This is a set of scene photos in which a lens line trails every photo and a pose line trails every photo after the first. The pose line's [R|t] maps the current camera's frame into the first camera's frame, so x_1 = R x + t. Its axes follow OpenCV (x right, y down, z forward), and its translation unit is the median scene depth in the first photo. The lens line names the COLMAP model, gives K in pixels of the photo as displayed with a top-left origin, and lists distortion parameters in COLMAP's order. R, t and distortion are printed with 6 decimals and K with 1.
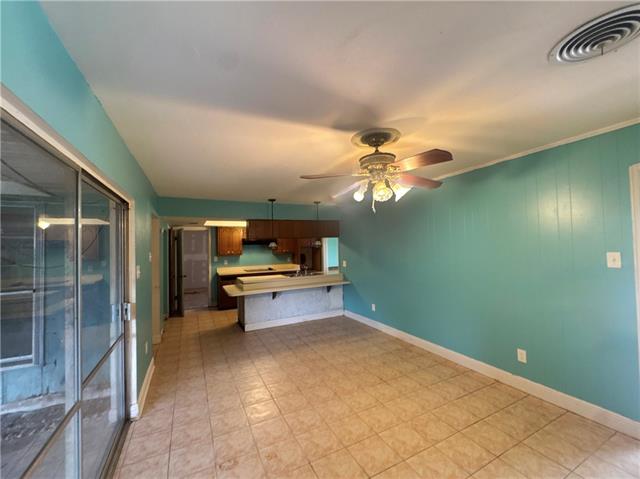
lens RADIAL K [[259.4, 0, 323.5], [0, 259.4, 238.9], [0, 0, 1]] dist [-0.004693, 0.000067]
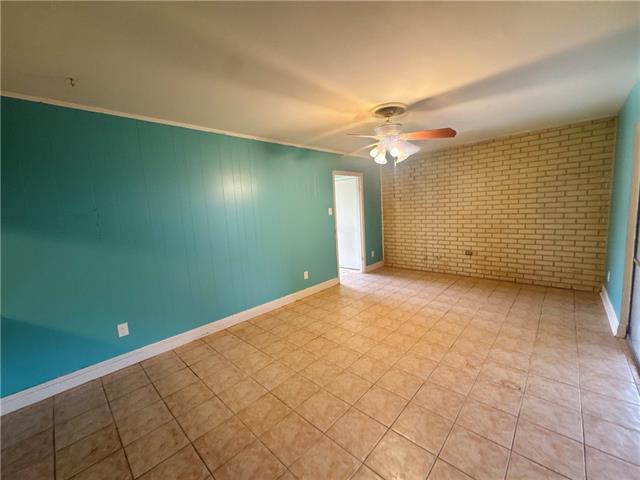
lens RADIAL K [[259.4, 0, 316.0], [0, 259.4, 237.7], [0, 0, 1]] dist [-0.004693, 0.000067]
pose [[-0.313043, -0.060498, 0.947810, -0.534294], [0.042719, 0.996062, 0.077687, 0.070945], [-0.948778, 0.064809, -0.309226, 1.006130]]
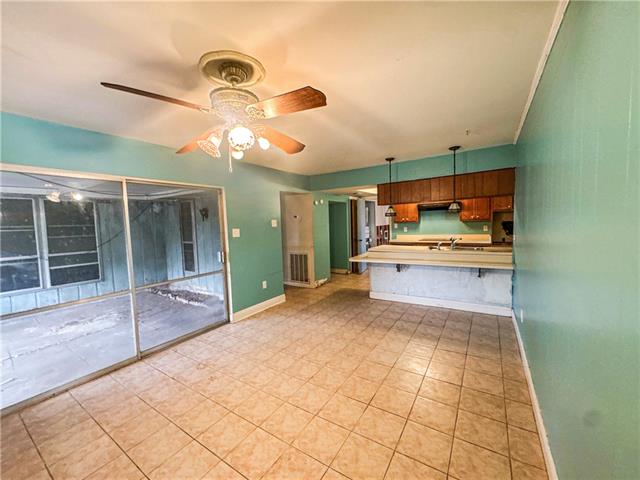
lens RADIAL K [[259.4, 0, 325.7], [0, 259.4, 237.4], [0, 0, 1]] dist [-0.004693, 0.000067]
pose [[0.511244, 0.058407, -0.857449, 0.582714], [0.046531, 0.994344, 0.095476, 0.022558], [0.858175, -0.088710, 0.505634, 0.453283]]
